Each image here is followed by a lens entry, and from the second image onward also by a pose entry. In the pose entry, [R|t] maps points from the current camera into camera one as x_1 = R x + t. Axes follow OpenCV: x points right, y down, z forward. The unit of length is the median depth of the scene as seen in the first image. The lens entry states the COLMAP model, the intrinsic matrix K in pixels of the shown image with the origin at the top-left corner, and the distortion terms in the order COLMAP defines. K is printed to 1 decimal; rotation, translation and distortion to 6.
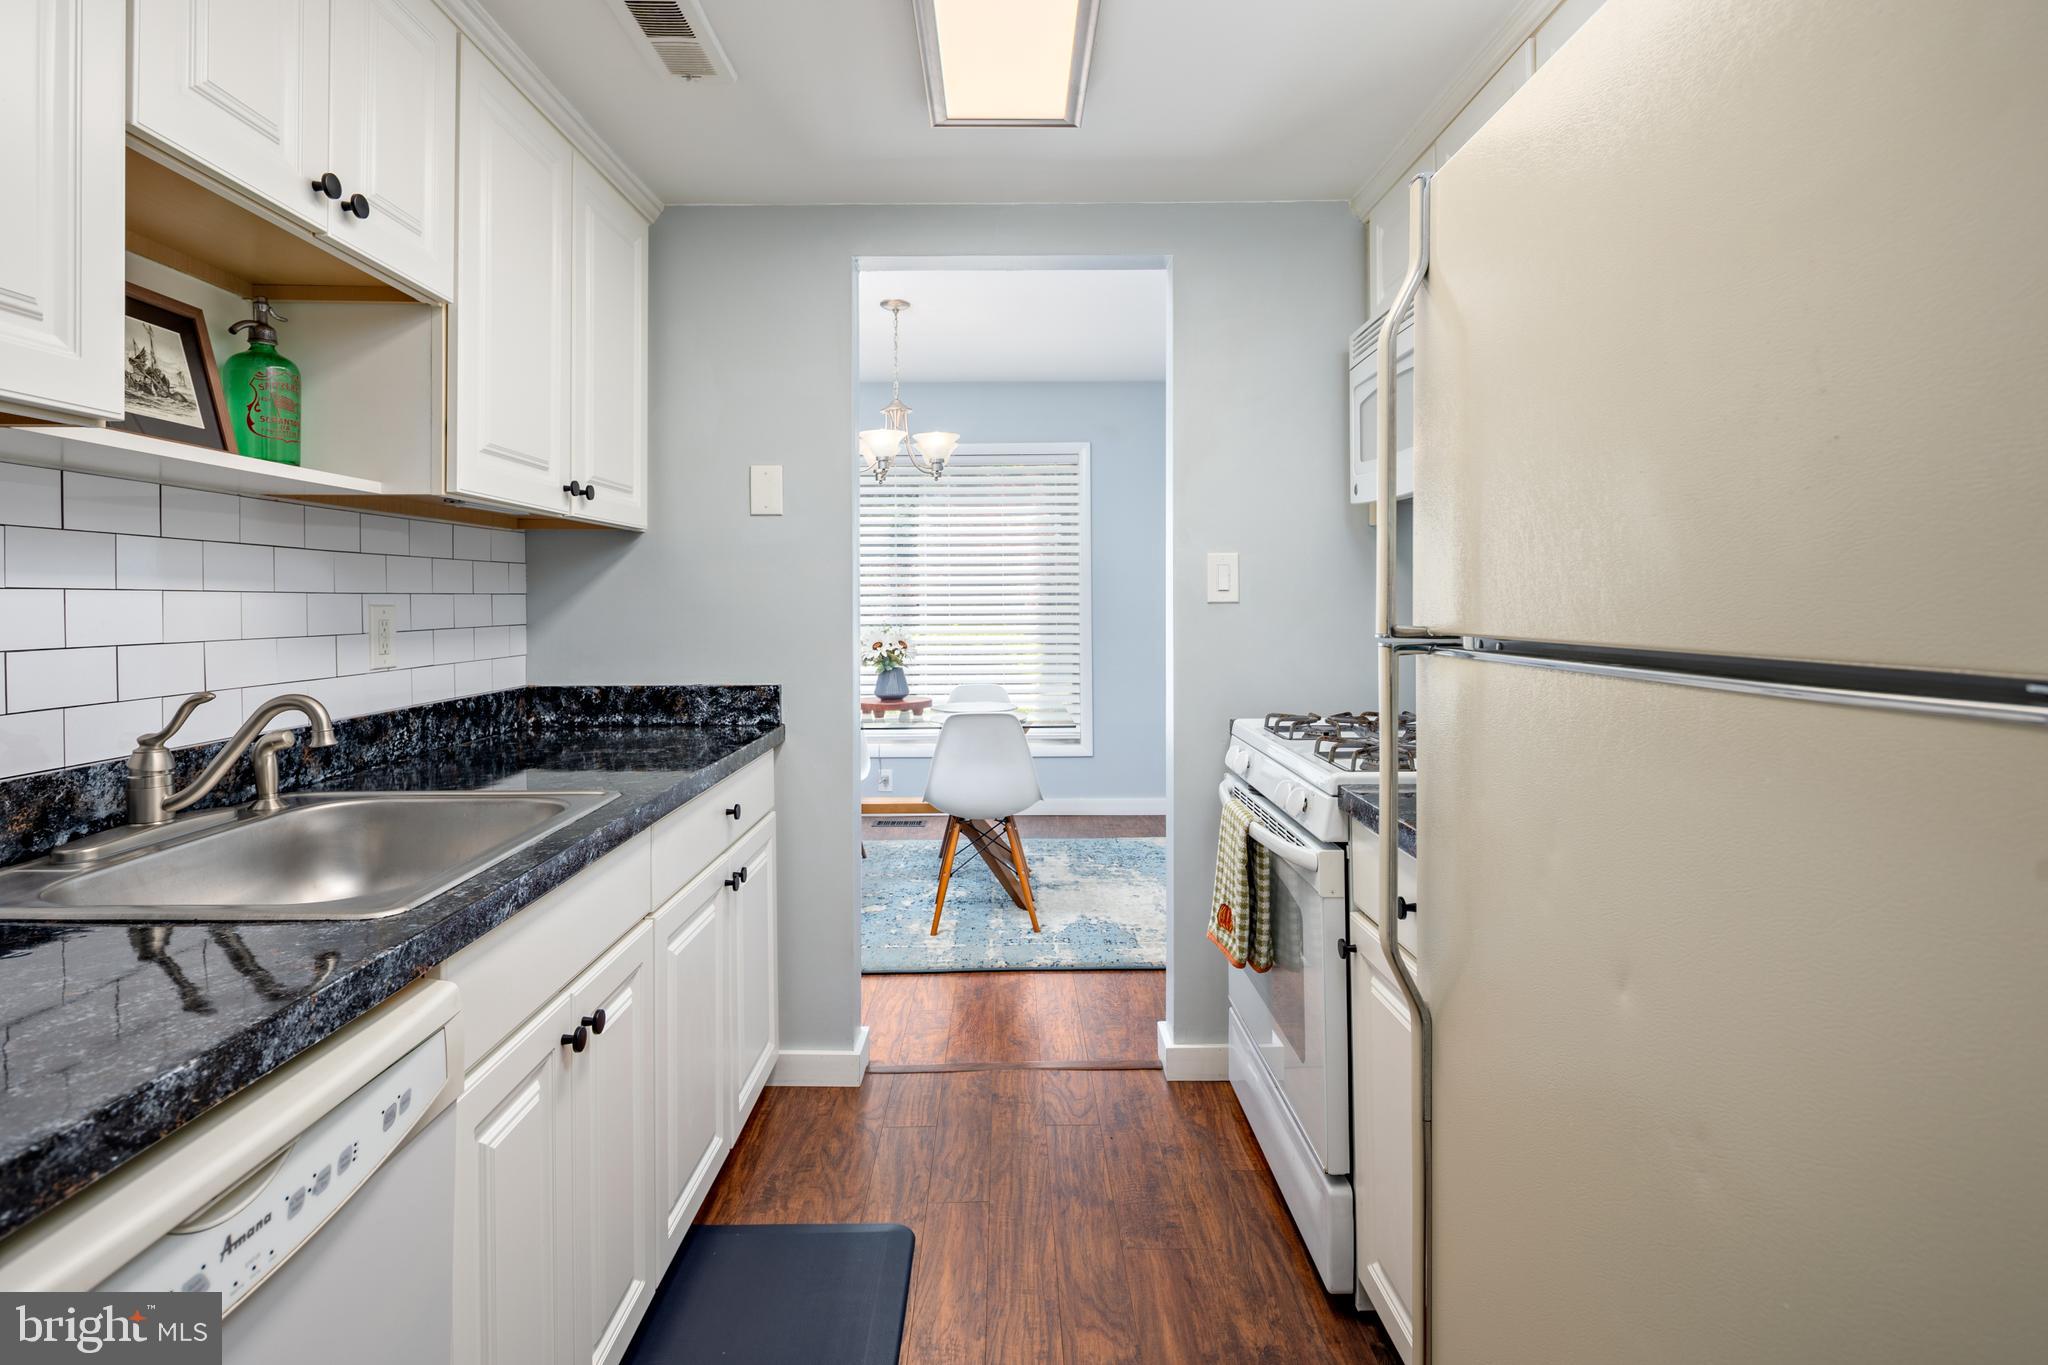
lens RADIAL K [[998.1, 0, 1016.3], [0, 998.1, 603.2], [0, 0, 1]] dist [0.006753, -0.005377]
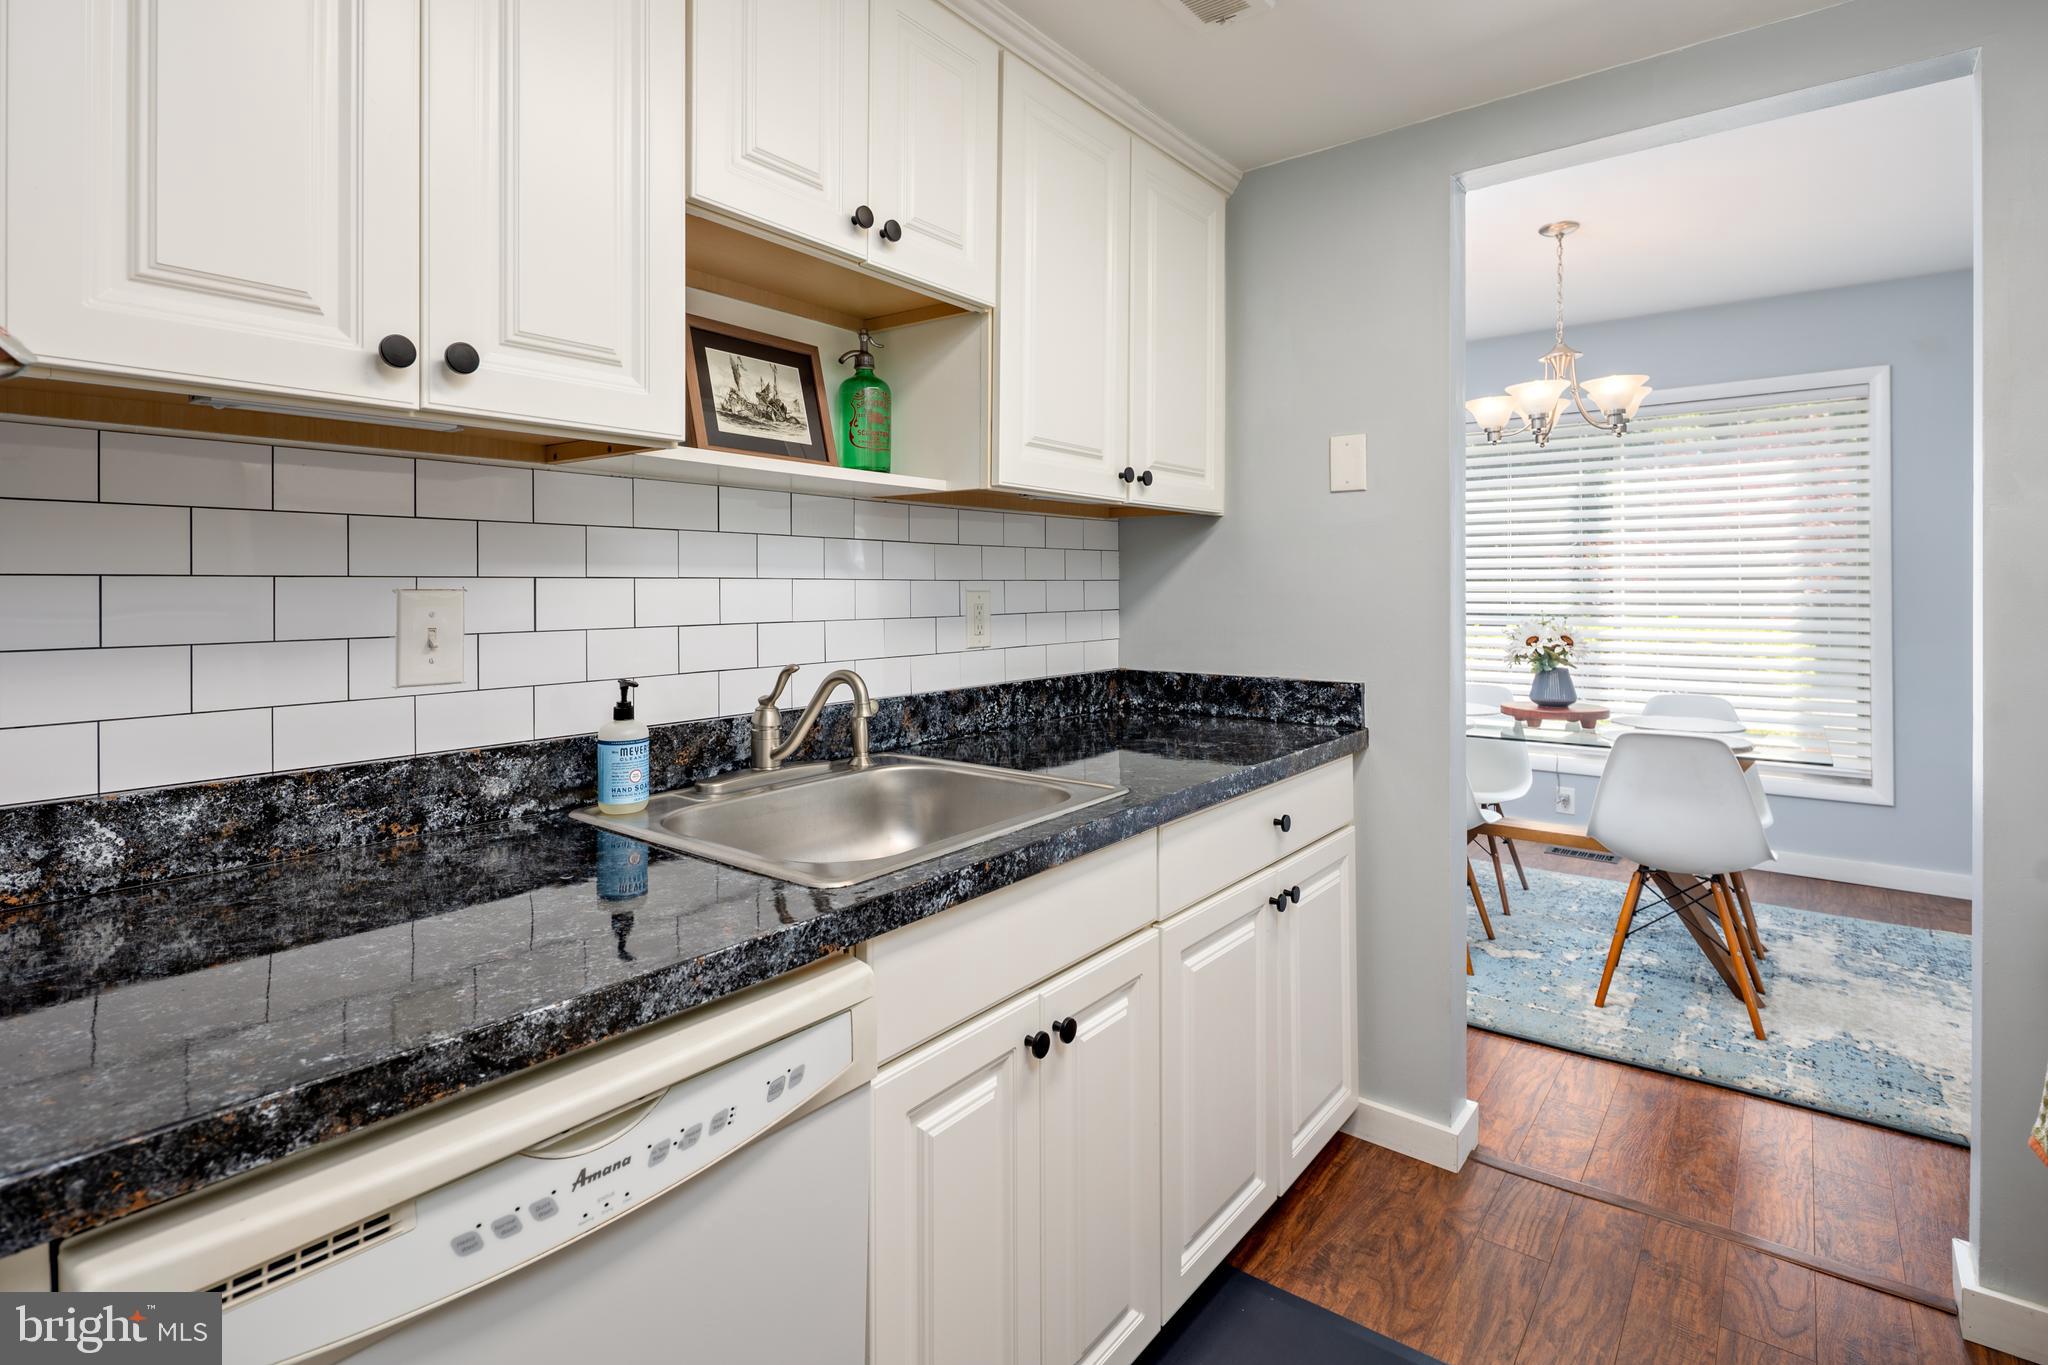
lens RADIAL K [[998.1, 0, 1016.1], [0, 998.1, 585.4], [0, 0, 1]] dist [0.006753, -0.005377]
pose [[0.780973, 0.002193, -0.624561, 0.090998], [-0.003316, 0.999994, -0.000634, -0.003477], [0.624556, 0.002566, 0.780976, 0.146981]]
